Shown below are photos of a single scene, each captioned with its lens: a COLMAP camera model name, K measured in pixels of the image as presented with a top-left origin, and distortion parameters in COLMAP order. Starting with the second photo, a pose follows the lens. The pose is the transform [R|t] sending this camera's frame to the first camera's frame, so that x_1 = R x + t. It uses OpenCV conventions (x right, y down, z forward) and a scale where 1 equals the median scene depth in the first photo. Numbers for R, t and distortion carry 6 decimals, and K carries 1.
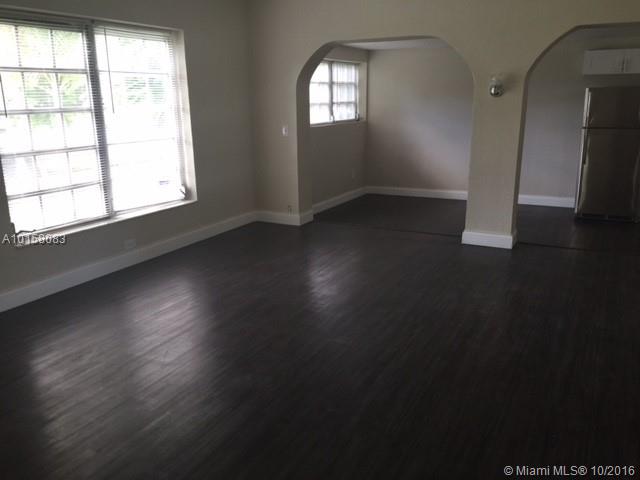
lens RADIAL K [[549.2, 0, 320.0], [0, 549.2, 240.0], [0, 0, 1]] dist [0.072079, -0.116680]
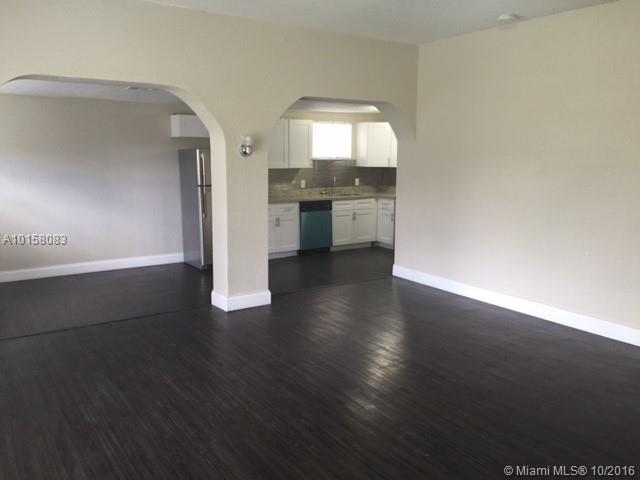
lens RADIAL K [[549.2, 0, 320.0], [0, 549.2, 240.0], [0, 0, 1]] dist [0.072079, -0.116680]
pose [[0.481318, -0.125887, 0.867459, -0.402363], [0.216536, 0.976038, 0.021497, -0.084415], [-0.849380, 0.177489, 0.497043, 0.340472]]
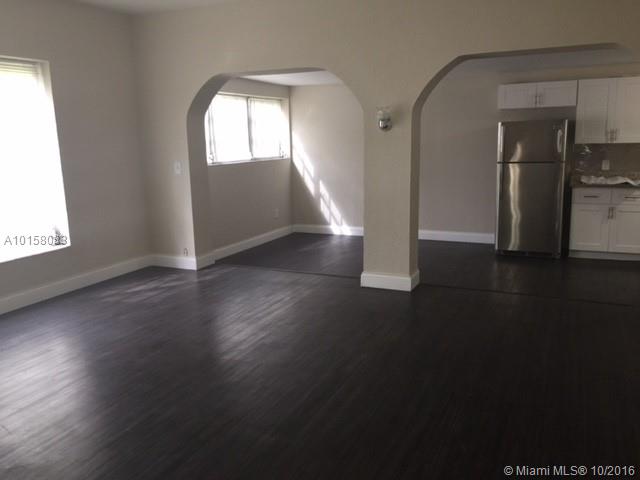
lens RADIAL K [[549.2, 0, 320.0], [0, 549.2, 240.0], [0, 0, 1]] dist [0.072079, -0.116680]
pose [[0.998486, -0.018222, 0.051895, 0.126187], [0.021659, 0.997555, -0.066445, -0.010323], [-0.050557, 0.067469, 0.996440, 0.067424]]
